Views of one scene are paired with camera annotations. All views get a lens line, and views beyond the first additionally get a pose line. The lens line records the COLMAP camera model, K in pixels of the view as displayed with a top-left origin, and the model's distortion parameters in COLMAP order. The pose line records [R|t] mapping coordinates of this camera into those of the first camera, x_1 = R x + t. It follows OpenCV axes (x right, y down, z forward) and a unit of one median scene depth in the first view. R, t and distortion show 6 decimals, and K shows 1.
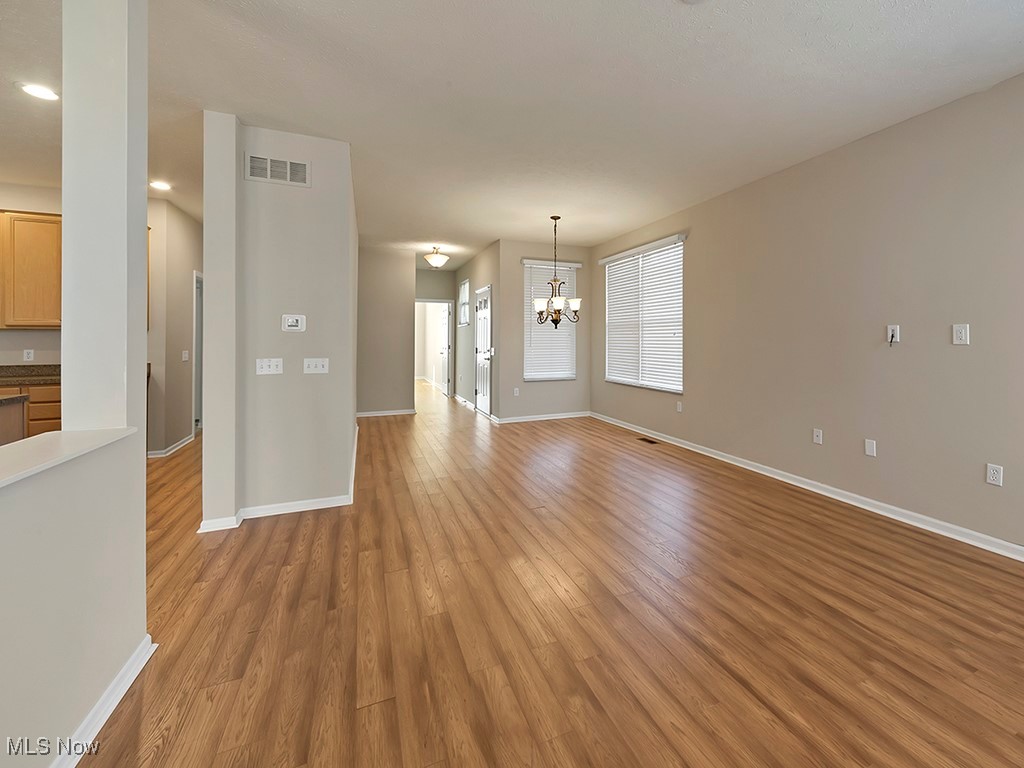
lens RADIAL K [[444.0, 0, 579.4], [0, 444.0, 344.1], [0, 0, 1]] dist [0.002875, -0.000522]
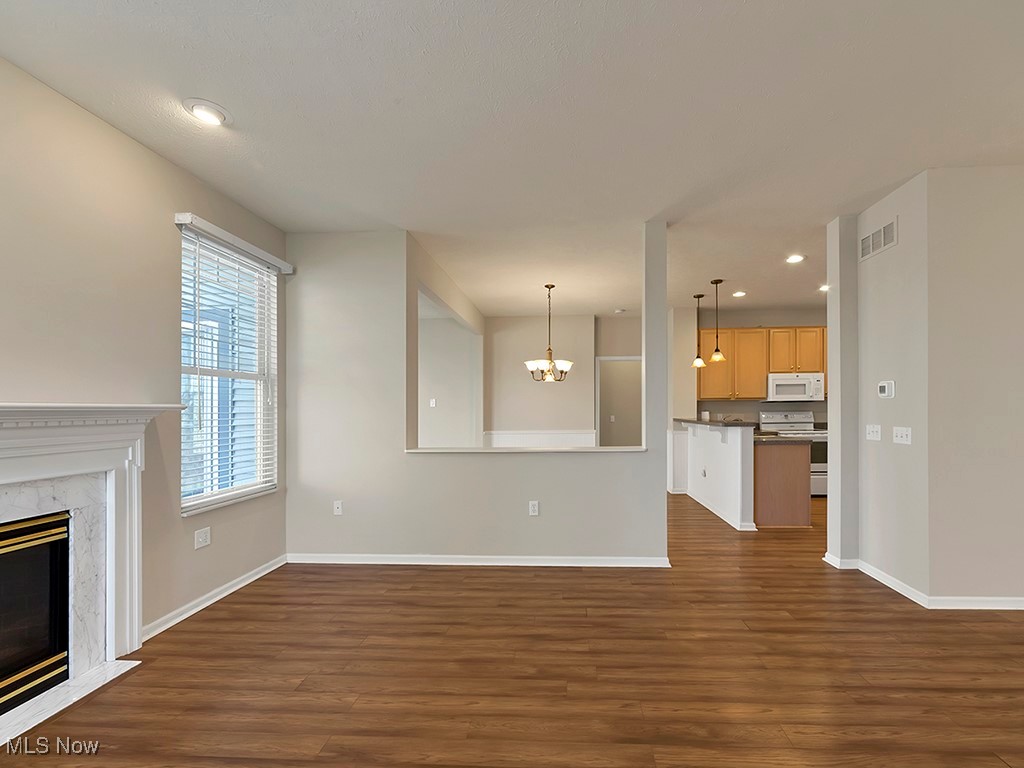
lens RADIAL K [[444.0, 0, 547.2], [0, 444.0, 406.9], [0, 0, 1]] dist [0.002875, -0.000522]
pose [[-0.474653, -0.000326, -0.880173, 0.304360], [-0.000121, 1.000000, -0.000305, -0.006657], [0.880173, -0.000038, -0.474653, 0.432632]]
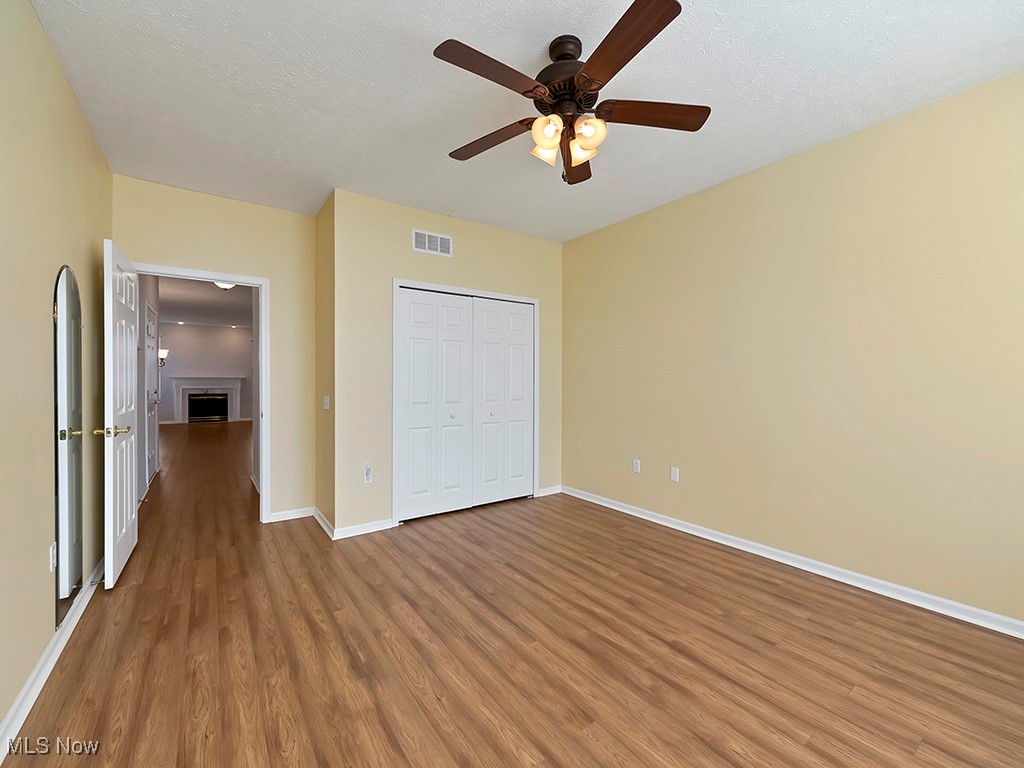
lens RADIAL K [[444.0, 0, 512.6], [0, 444.0, 382.9], [0, 0, 1]] dist [0.002875, -0.000522]
pose [[-0.988048, -0.005471, -0.154047, -0.835318], [-0.007518, 0.999891, 0.012708, -0.015804], [0.153961, 0.013714, -0.987982, 2.245254]]
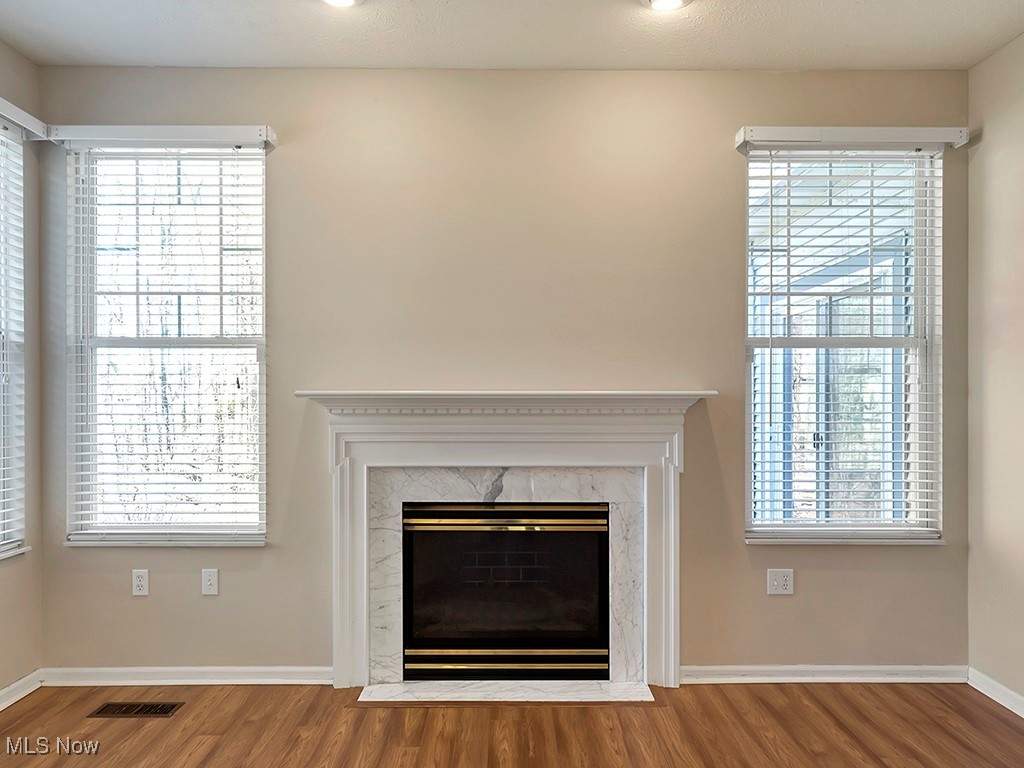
lens RADIAL K [[702.9, 0, 517.5], [0, 702.9, 396.2], [0, 0, 1]] dist [0.007901, -0.001539]
pose [[-0.907973, -0.001147, 0.419026, 0.023483], [0.001462, 0.999981, 0.005907, -0.008277], [-0.419025, 0.005976, -0.907955, 0.440148]]
